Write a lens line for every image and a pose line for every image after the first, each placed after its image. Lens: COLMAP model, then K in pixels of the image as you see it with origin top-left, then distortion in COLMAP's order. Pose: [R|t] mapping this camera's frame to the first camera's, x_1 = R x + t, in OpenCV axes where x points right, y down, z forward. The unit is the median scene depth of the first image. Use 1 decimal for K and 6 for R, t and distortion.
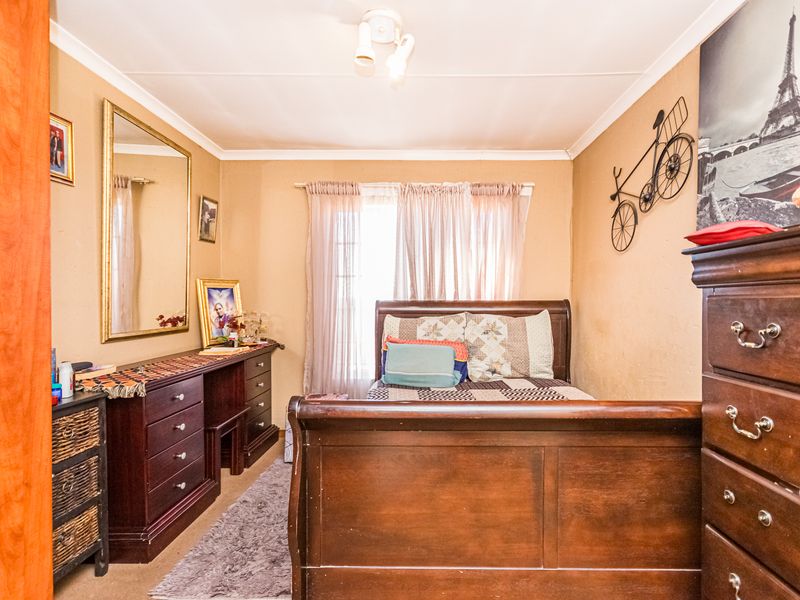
lens RADIAL K [[399.9, 0, 418.2], [0, 399.9, 301.9], [0, 0, 1]] dist [0.003401, 0.001360]
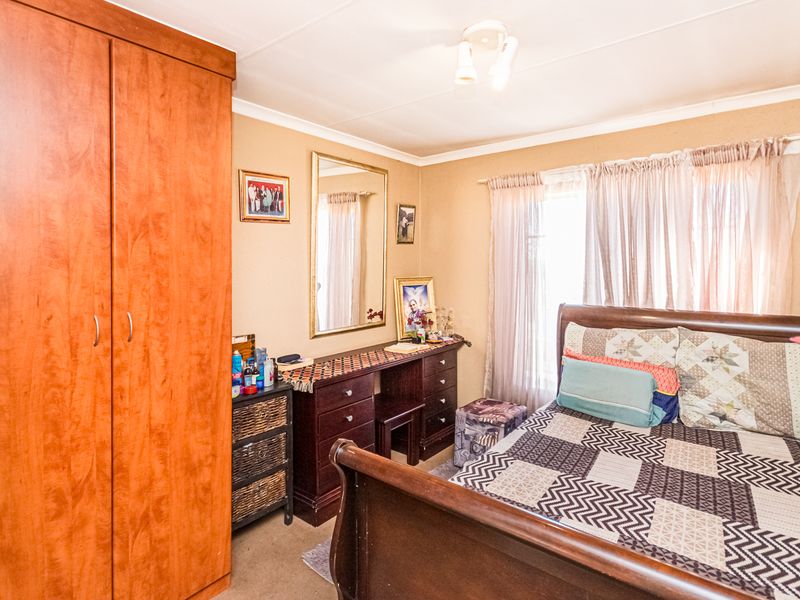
lens RADIAL K [[423.3, 0, 404.0], [0, 423.3, 263.7], [0, 0, 1]] dist [0.002985, 0.001779]
pose [[0.791517, -0.007038, -0.611107, 0.230783], [0.001330, 0.999951, -0.009793, -0.100267], [0.611146, 0.006939, 0.791488, 0.077314]]
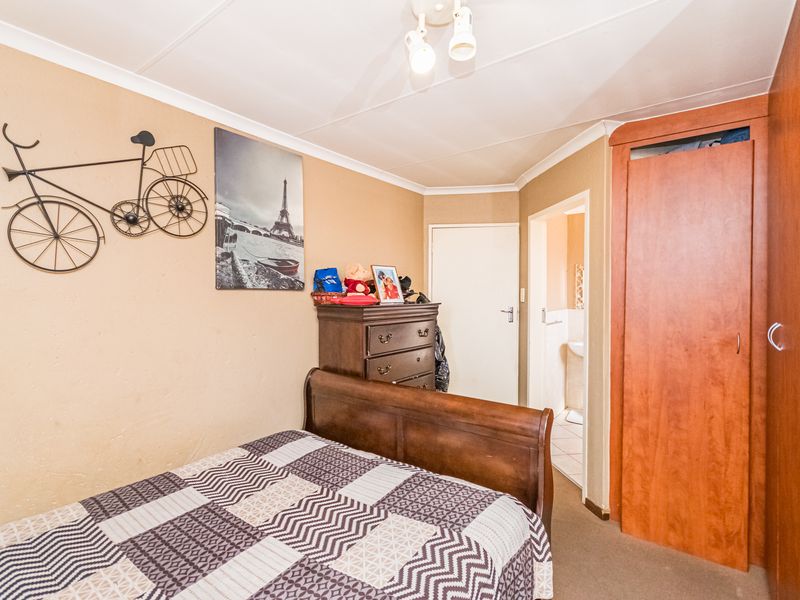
lens RADIAL K [[399.9, 0, 418.2], [0, 399.9, 301.9], [0, 0, 1]] dist [0.003401, 0.001360]
pose [[-0.818907, -0.013772, 0.573761, -0.334193], [-0.003549, 0.999814, 0.018933, -0.078721], [-0.573915, 0.013468, -0.818804, 1.060695]]
